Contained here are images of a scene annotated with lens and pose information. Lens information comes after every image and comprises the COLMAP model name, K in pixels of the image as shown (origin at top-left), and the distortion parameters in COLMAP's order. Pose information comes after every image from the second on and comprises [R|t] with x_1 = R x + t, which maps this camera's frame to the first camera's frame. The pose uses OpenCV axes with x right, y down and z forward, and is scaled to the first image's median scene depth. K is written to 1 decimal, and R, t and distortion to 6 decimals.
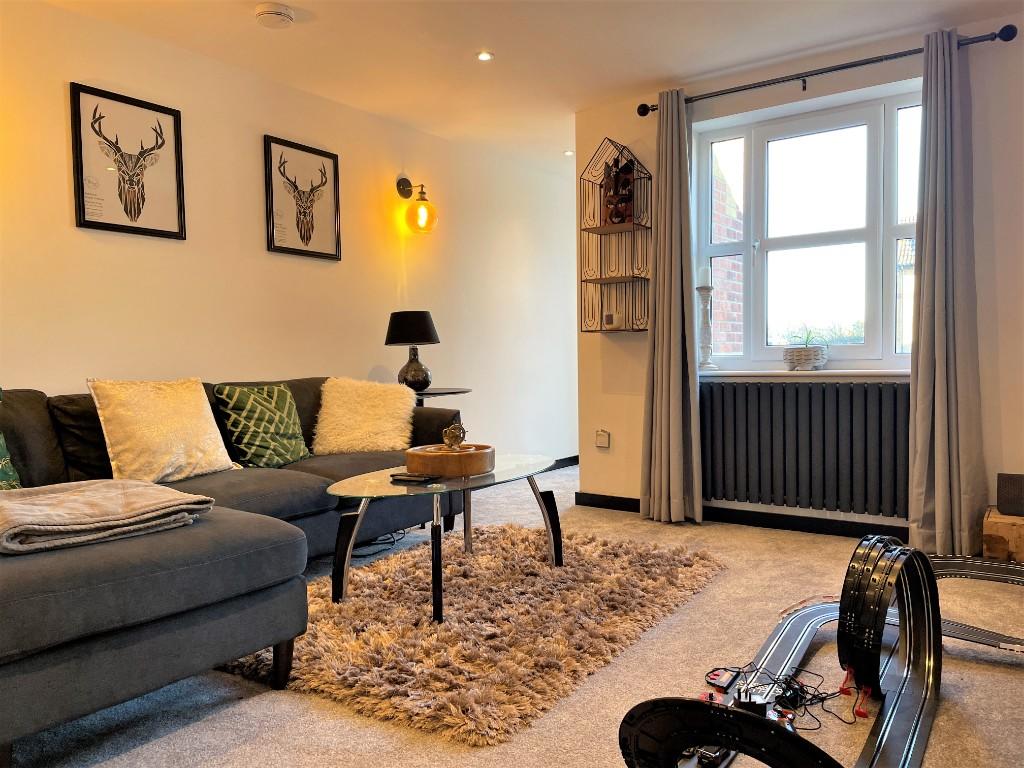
lens RADIAL K [[754.5, 0, 509.7], [0, 754.5, 373.8], [0, 0, 1]] dist [0.080930, -0.106972]
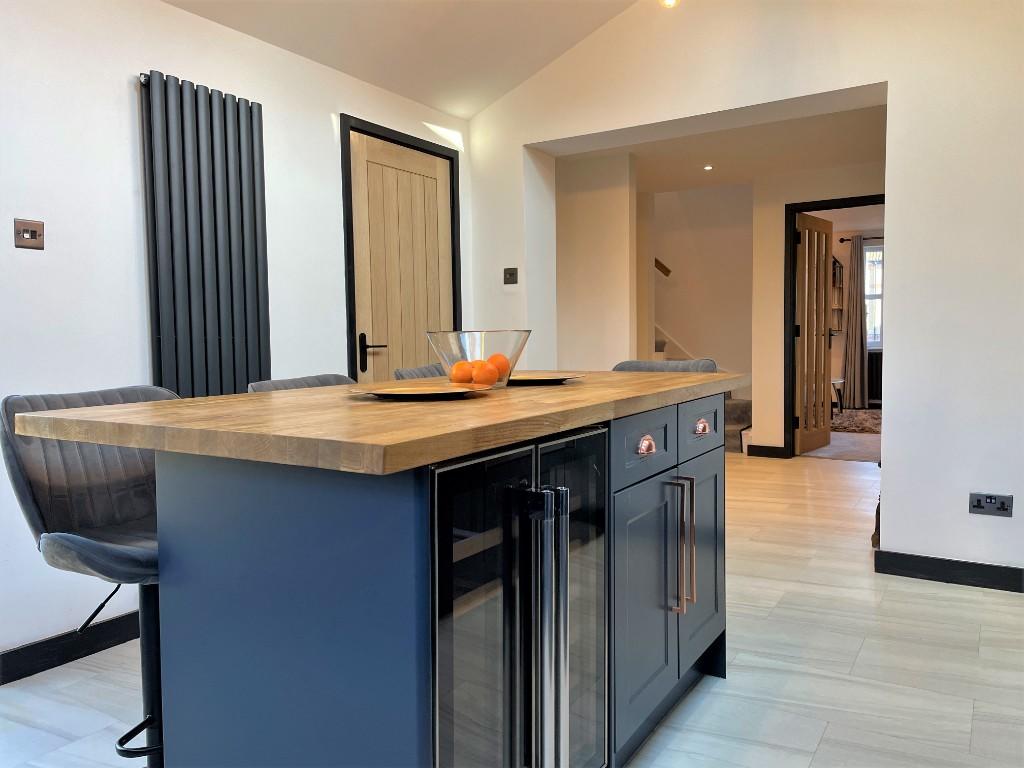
lens RADIAL K [[782.2, 0, 512.0], [0, 782.2, 384.0], [0, 0, 1]] dist [-0.042894, -0.000191]
pose [[0.998527, -0.001969, 0.054219, -1.195400], [-0.000034, 0.999319, 0.036907, 0.003857], [-0.054254, -0.036855, 0.997847, -1.748681]]
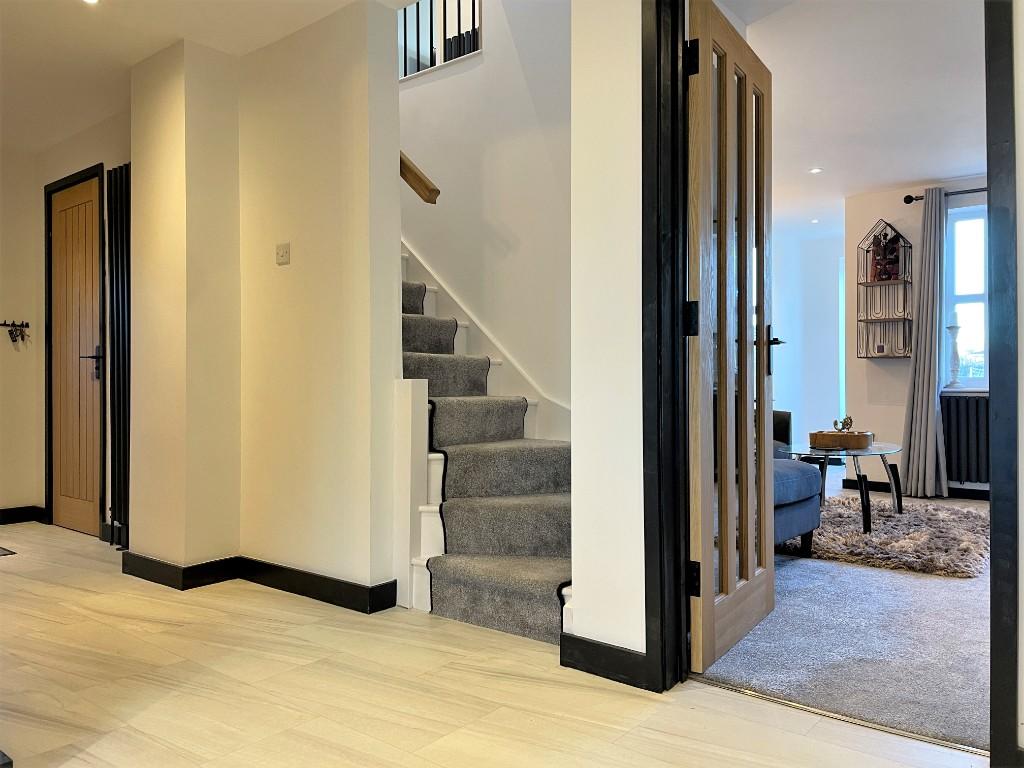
lens RADIAL K [[782.2, 0, 512.0], [0, 782.2, 384.0], [0, 0, 1]] dist [-0.042894, -0.000191]
pose [[0.997747, 0.001837, -0.067067, -0.438258], [-0.003159, 0.999803, -0.019606, 0.020688], [0.067018, 0.019773, 0.997556, -0.438833]]
